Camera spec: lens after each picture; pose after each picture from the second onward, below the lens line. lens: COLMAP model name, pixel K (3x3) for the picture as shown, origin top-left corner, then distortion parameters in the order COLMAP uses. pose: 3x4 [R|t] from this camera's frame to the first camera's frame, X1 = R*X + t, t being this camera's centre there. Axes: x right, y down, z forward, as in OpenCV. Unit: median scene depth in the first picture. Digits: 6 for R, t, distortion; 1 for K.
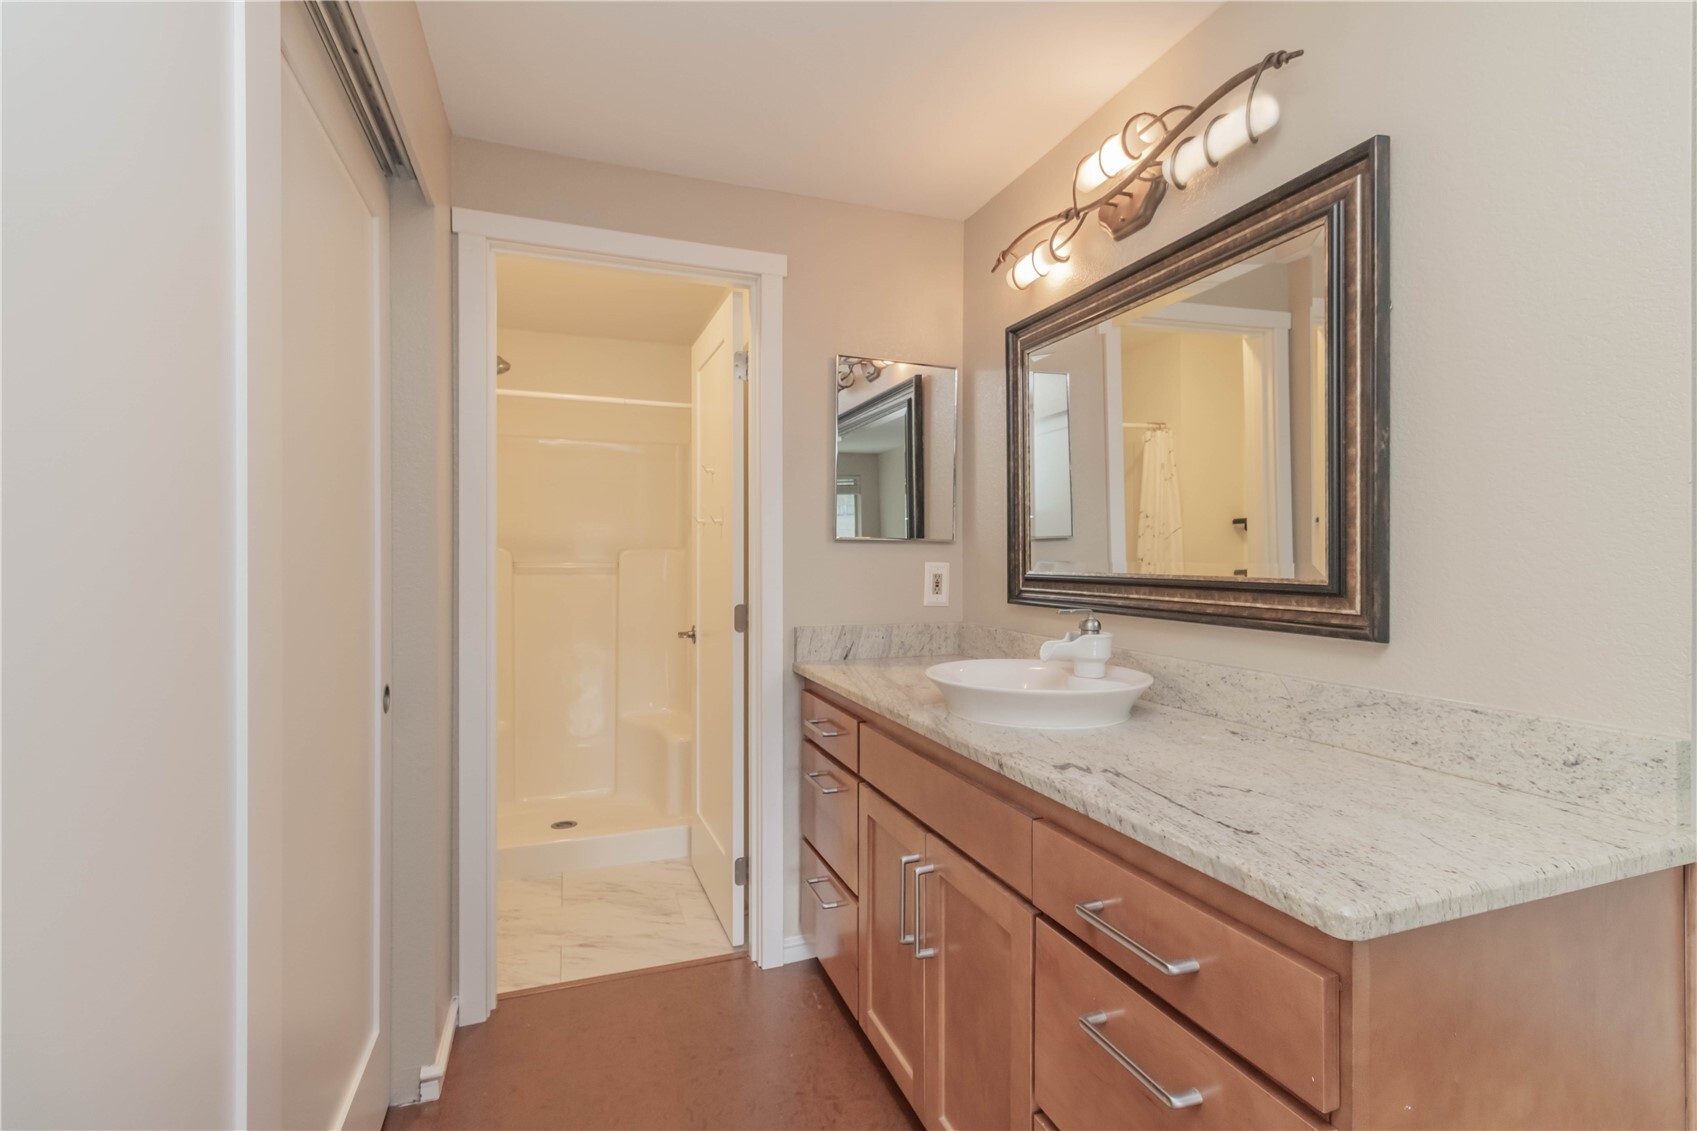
lens RADIAL K [[802.9, 0, 885.7], [0, 802.9, 550.5], [0, 0, 1]] dist [0.011073, -0.000058]
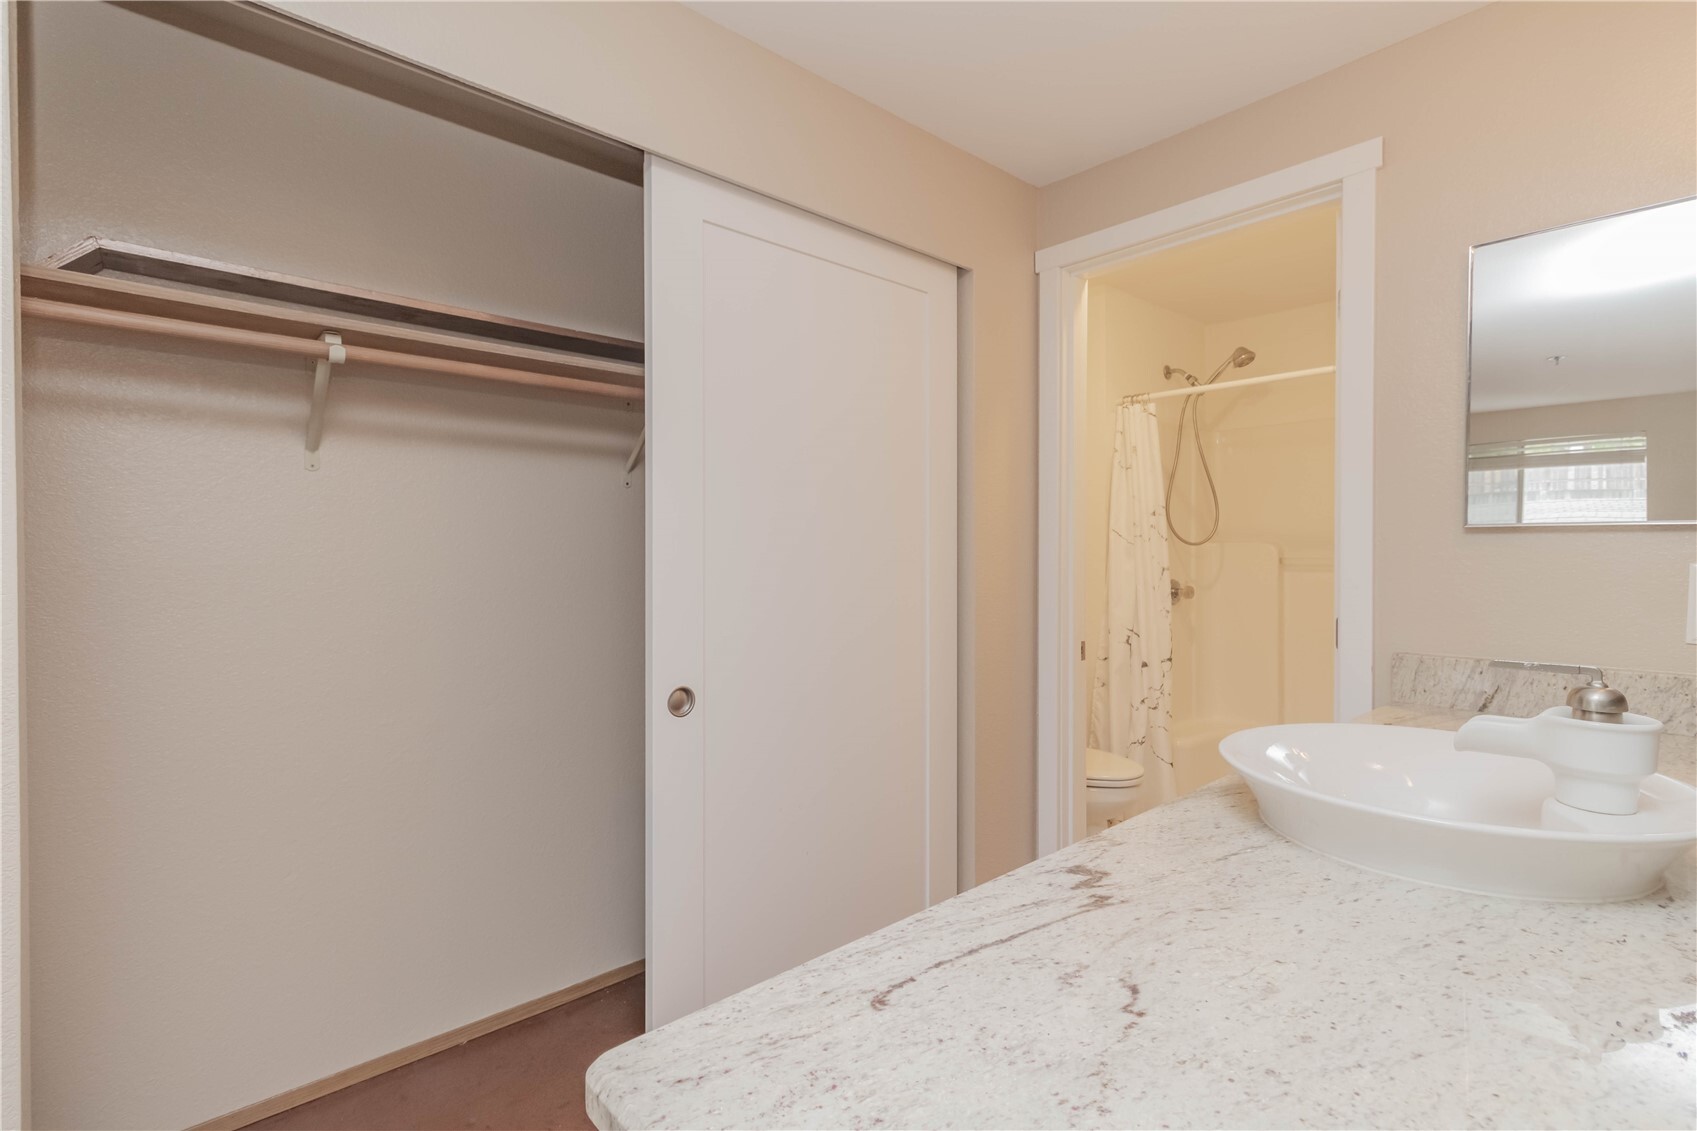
lens RADIAL K [[802.9, 0, 844.2], [0, 802.9, 565.5], [0, 0, 1]] dist [0.011073, -0.000058]
pose [[0.347383, 0.015712, -0.937592, 0.902345], [0.011004, 0.999722, 0.020830, -0.007288], [0.937659, -0.017554, 0.347114, 0.664149]]
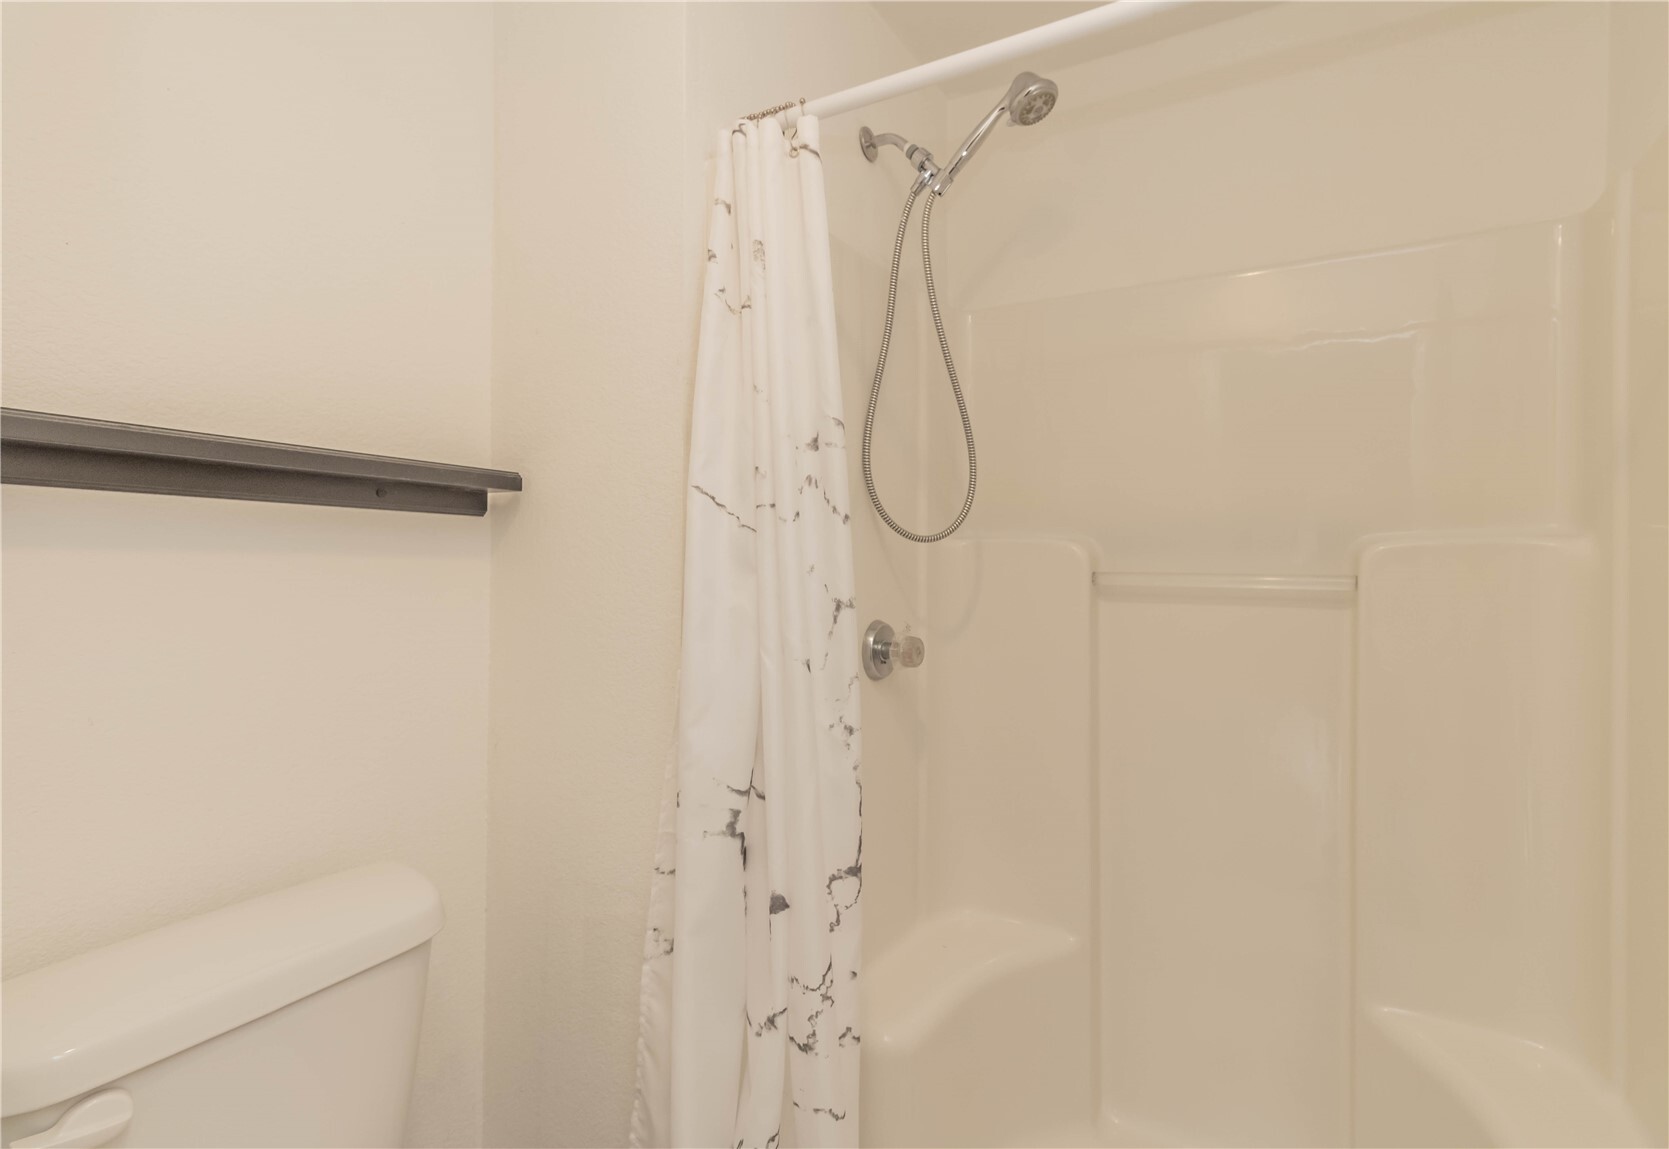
lens RADIAL K [[791.2, 0, 834.2], [0, 791.2, 567.8], [0, 0, 1]] dist [-0.004017, -0.000091]
pose [[0.601606, 0.011397, -0.798711, -0.712746], [0.001436, 0.999881, 0.015349, 0.019487], [0.798791, -0.010381, 0.601518, 2.227466]]
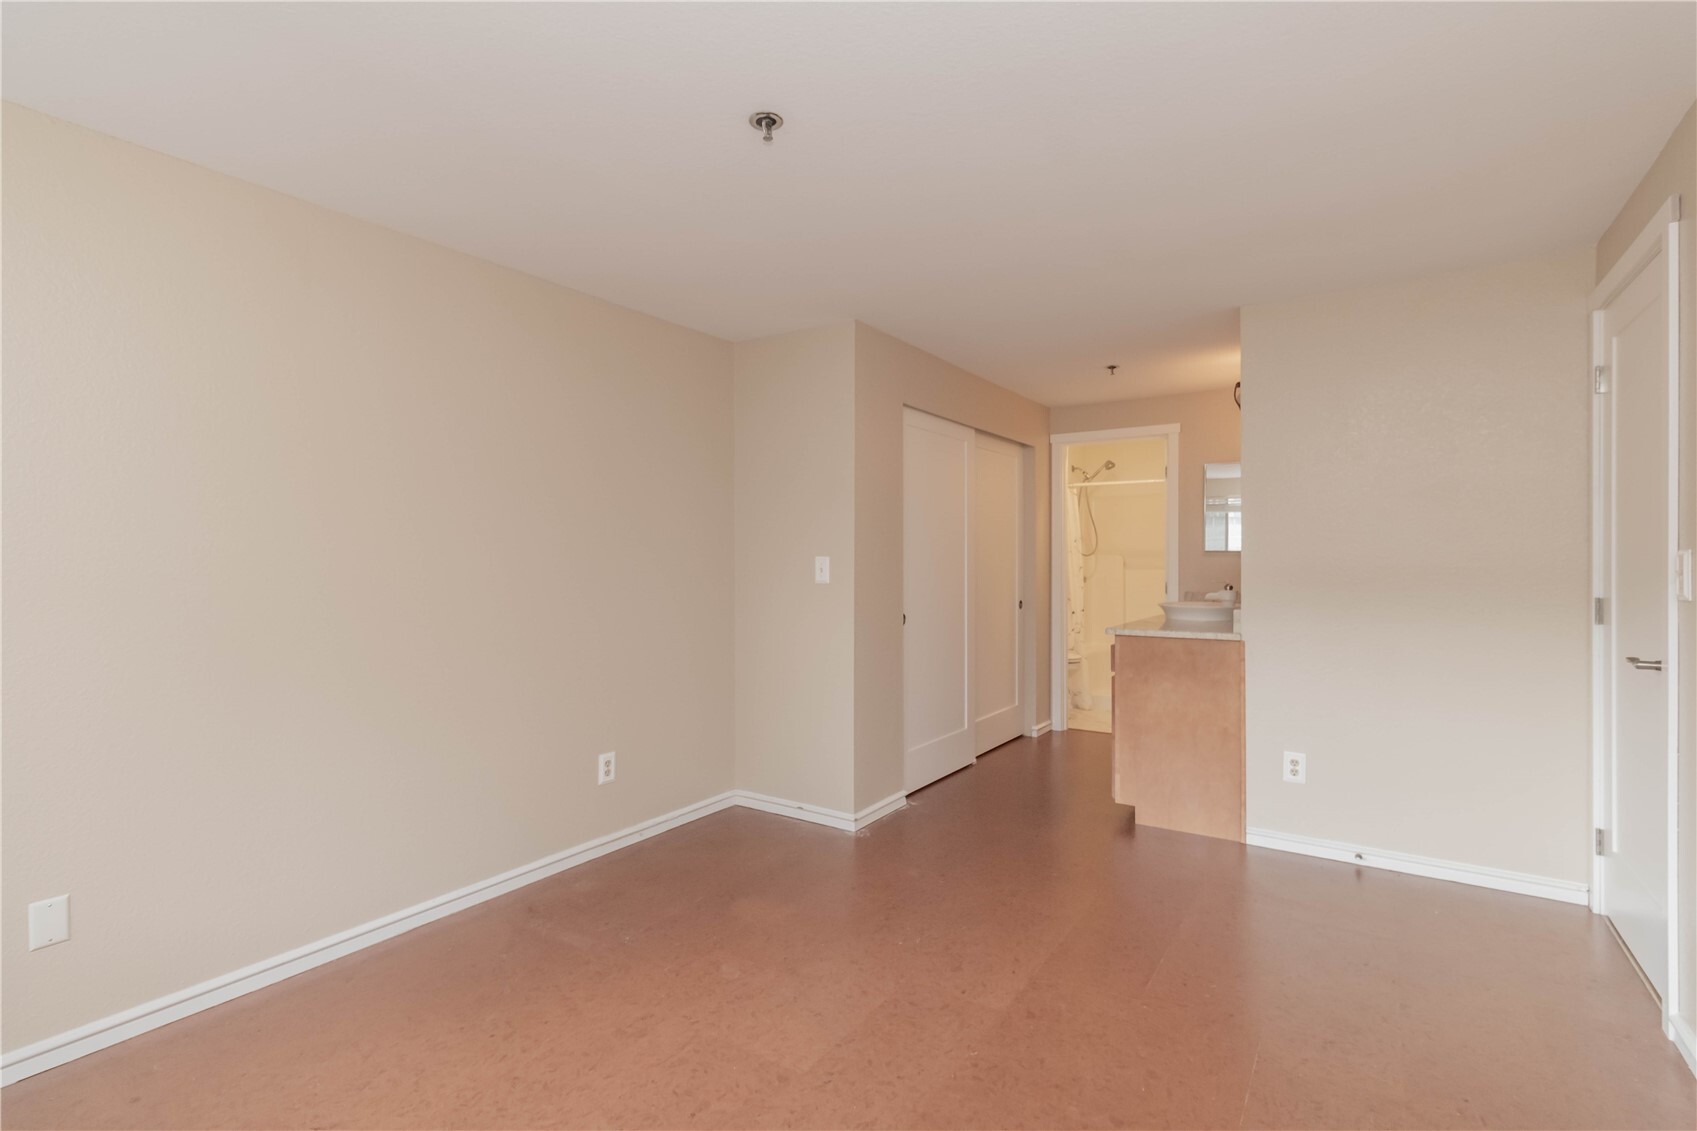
lens RADIAL K [[802.9, 0, 857.3], [0, 802.9, 570.2], [0, 0, 1]] dist [0.011073, -0.000058]
pose [[0.576195, 0.010134, -0.817249, 2.676002], [0.009623, 0.999770, 0.019182, -0.036471], [0.817256, -0.018917, 0.575965, -2.279832]]
